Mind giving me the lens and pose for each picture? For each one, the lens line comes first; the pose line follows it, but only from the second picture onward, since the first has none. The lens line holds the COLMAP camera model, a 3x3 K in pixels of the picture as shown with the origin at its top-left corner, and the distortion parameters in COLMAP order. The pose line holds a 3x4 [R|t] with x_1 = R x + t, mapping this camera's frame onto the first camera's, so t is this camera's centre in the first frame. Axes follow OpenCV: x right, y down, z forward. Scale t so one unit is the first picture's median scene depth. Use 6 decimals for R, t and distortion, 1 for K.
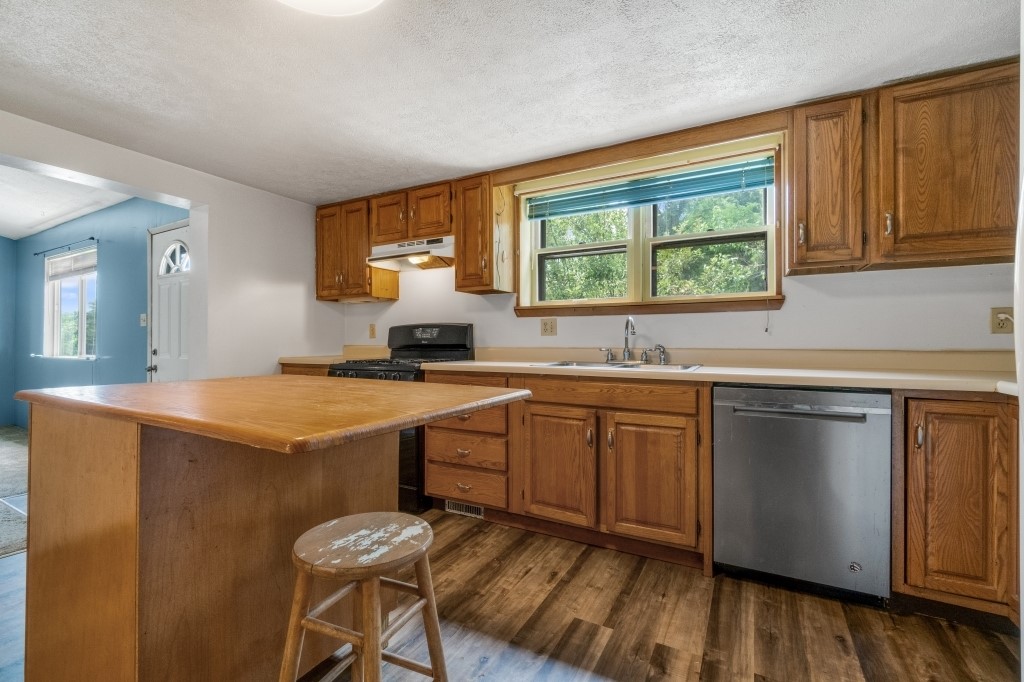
lens RADIAL K [[459.6, 0, 512.0], [0, 459.6, 341.0], [0, 0, 1]] dist [0.001494, -0.000185]
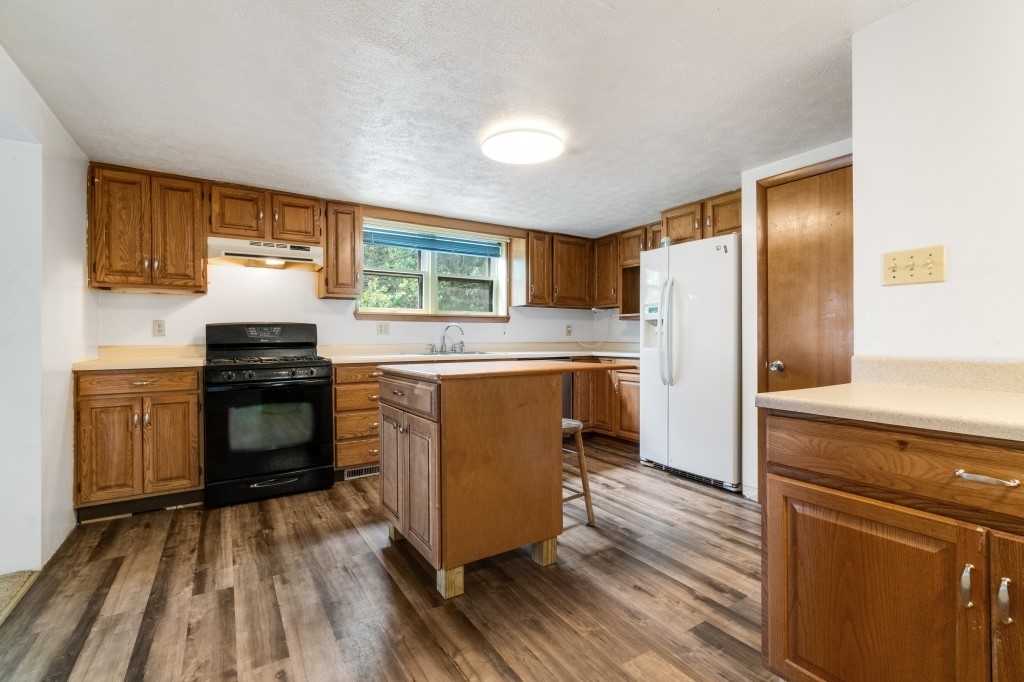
lens RADIAL K [[459.6, 0, 512.0], [0, 459.6, 341.0], [0, 0, 1]] dist [0.001494, -0.000185]
pose [[0.462334, -0.007156, 0.886677, -0.885152], [0.004662, 0.999973, 0.005639, -0.000033], [-0.886694, 0.001527, 0.462355, 0.045567]]
